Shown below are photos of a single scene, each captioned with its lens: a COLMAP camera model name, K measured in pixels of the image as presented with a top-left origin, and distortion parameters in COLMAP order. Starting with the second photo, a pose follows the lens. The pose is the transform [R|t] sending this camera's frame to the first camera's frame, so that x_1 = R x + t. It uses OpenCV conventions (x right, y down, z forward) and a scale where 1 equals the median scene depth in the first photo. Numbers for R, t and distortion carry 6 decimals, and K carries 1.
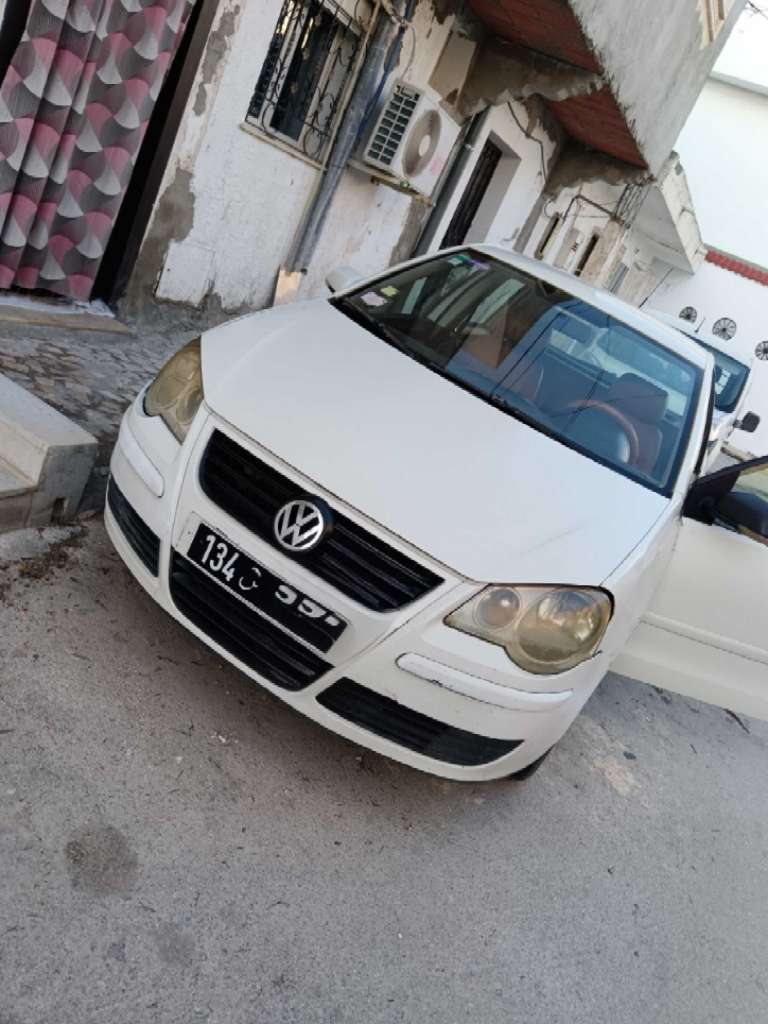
lens RADIAL K [[809.5, 0, 383.7], [0, 809.5, 512.7], [0, 0, 1]] dist [-0.007004, 0.002355]
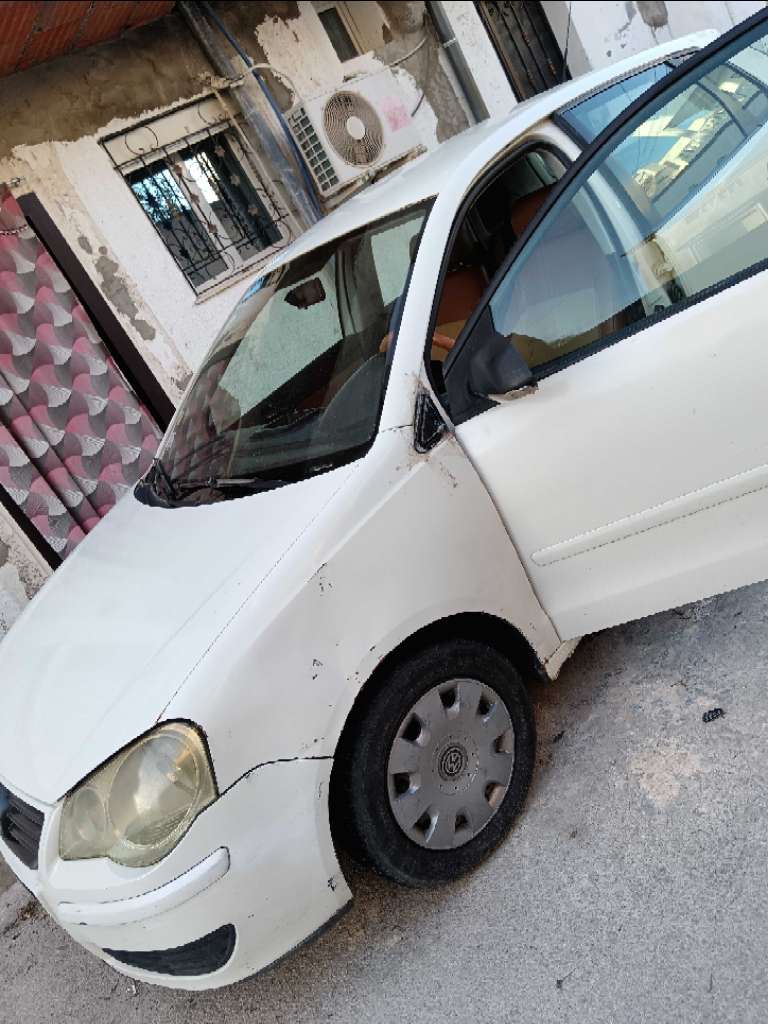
lens RADIAL K [[809.5, 0, 382.7], [0, 809.5, 511.9], [0, 0, 1]] dist [-0.007004, 0.002355]
pose [[0.544191, -0.593452, -0.593018, 0.456067], [0.607999, 0.766030, -0.208652, 0.106976], [0.578095, -0.247008, 0.777685, 0.273181]]
